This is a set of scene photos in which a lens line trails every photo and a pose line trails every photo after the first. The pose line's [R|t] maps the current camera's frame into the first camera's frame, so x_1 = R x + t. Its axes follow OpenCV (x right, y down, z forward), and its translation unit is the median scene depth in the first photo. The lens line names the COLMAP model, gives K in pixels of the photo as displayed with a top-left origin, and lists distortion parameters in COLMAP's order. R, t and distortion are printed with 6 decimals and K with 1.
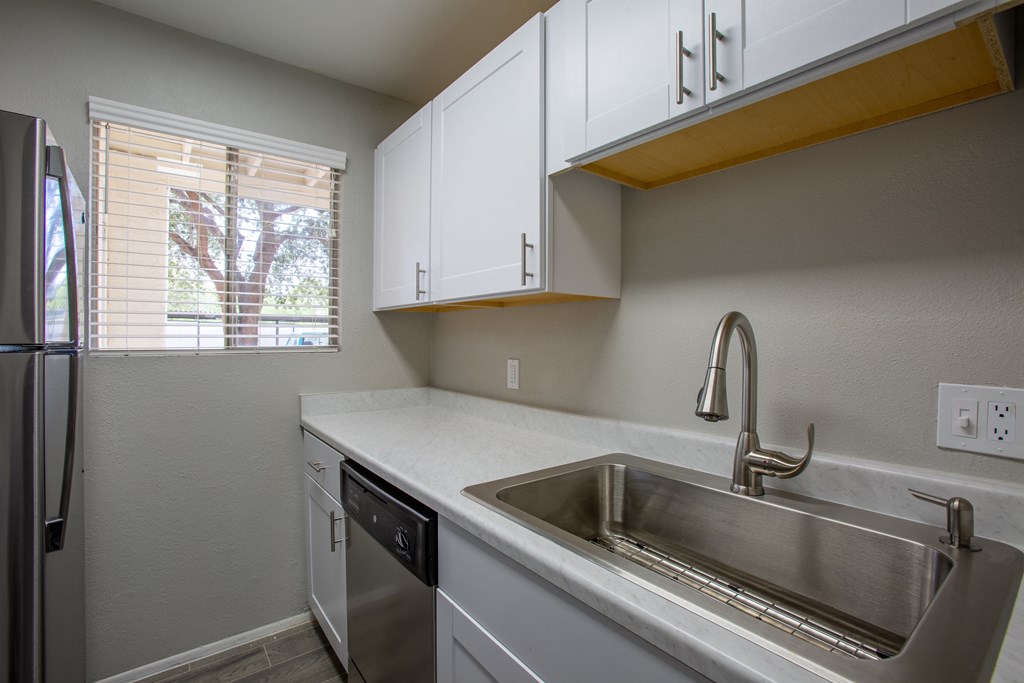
lens RADIAL K [[465.1, 0, 509.6], [0, 465.1, 337.3], [0, 0, 1]] dist [-0.059102, 0.015830]
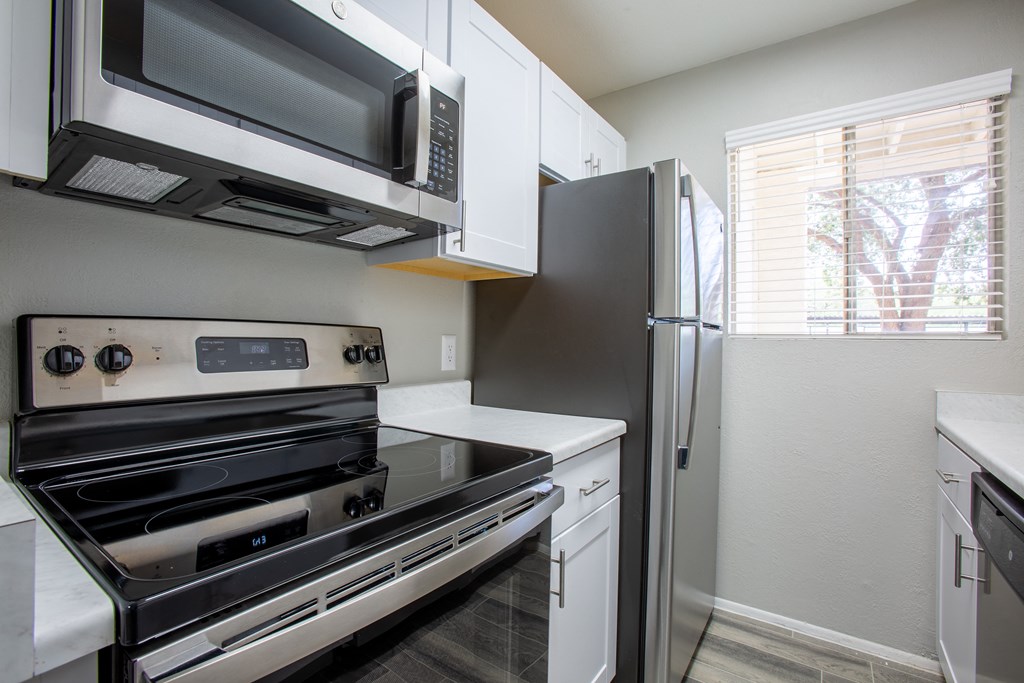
lens RADIAL K [[465.1, 0, 509.6], [0, 465.1, 337.3], [0, 0, 1]] dist [-0.059102, 0.015830]
pose [[0.287440, -0.005464, -0.957783, 0.104641], [-0.012743, 0.999873, -0.009529, 0.055782], [0.957714, 0.014944, 0.287334, 0.042762]]
